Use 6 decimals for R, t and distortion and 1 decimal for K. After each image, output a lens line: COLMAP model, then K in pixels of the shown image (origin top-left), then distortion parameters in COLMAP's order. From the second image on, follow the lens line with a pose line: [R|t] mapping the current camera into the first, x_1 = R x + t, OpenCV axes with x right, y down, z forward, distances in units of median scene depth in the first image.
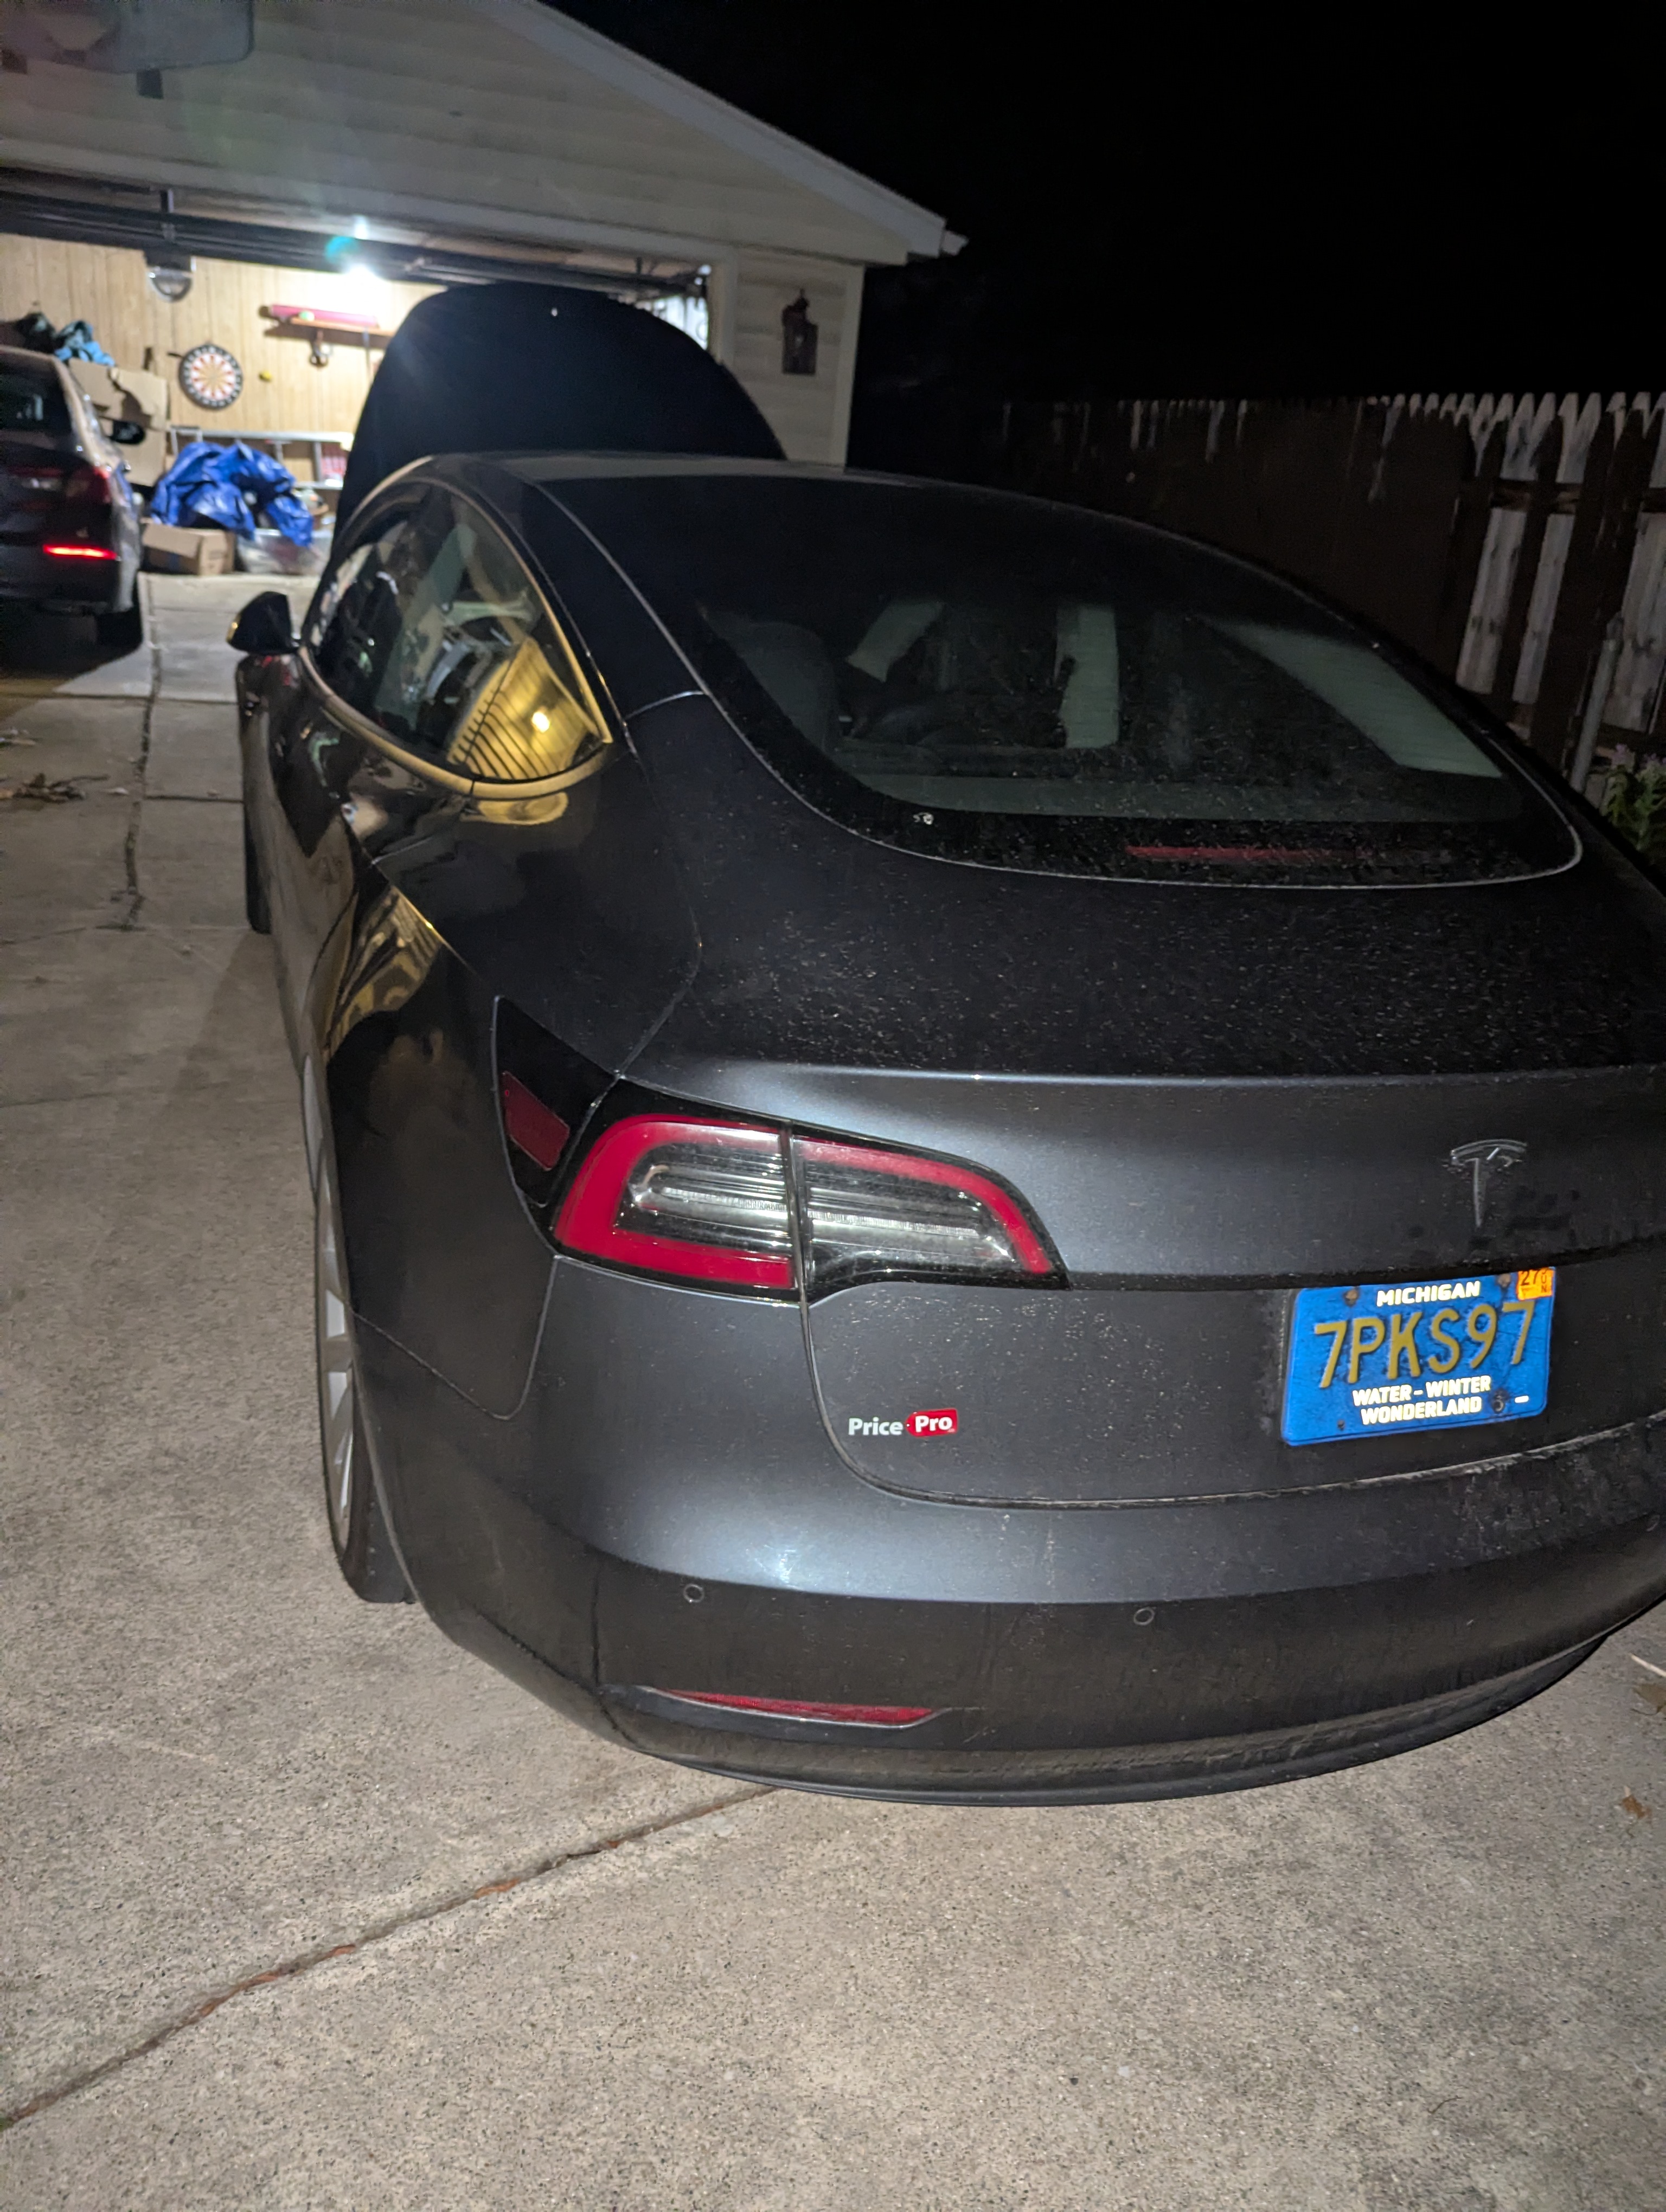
lens RADIAL K [[1541.0, 0, 833.0], [0, 1541.0, 1106.0], [0, 0, 1]] dist [0.000548, -0.019492]
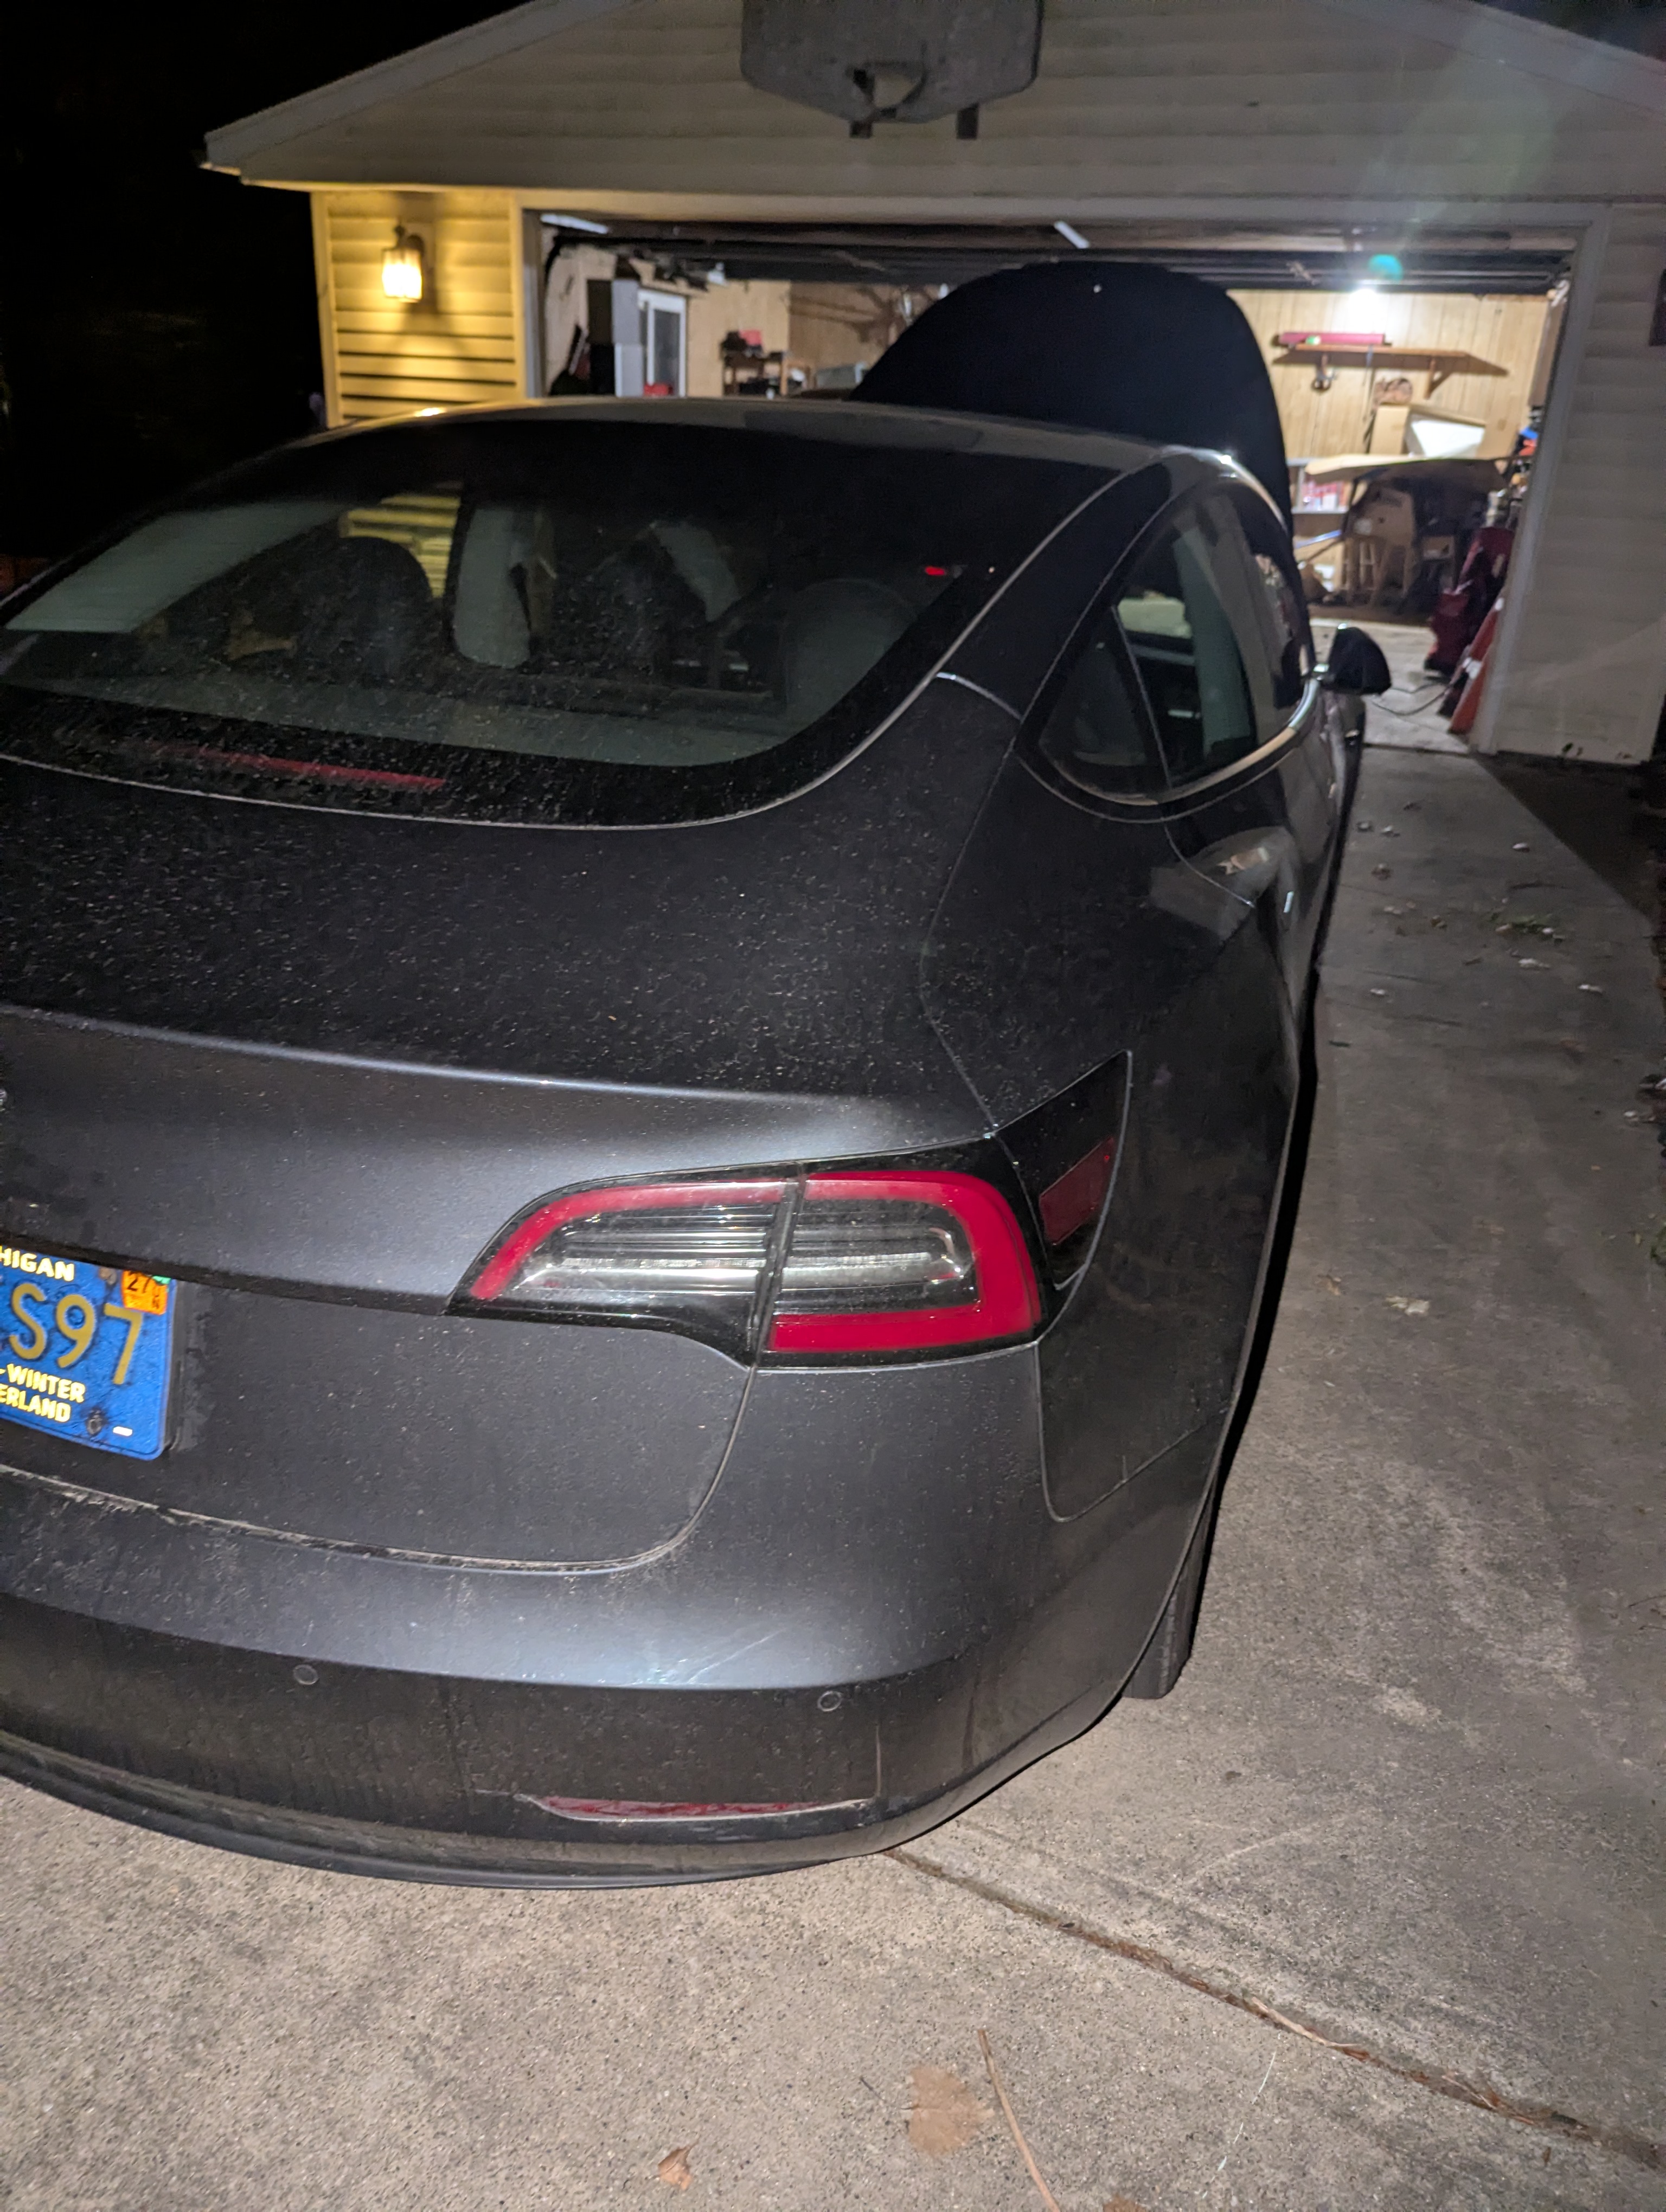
lens RADIAL K [[1549.3, 0, 833.0], [0, 1549.3, 1106.0], [0, 0, 1]] dist [0.007906, -0.021251]
pose [[0.779555, 0.192951, -0.595872, 1.189292], [-0.207566, 0.977191, 0.044877, -0.088708], [0.590940, 0.088699, 0.801824, 0.557378]]
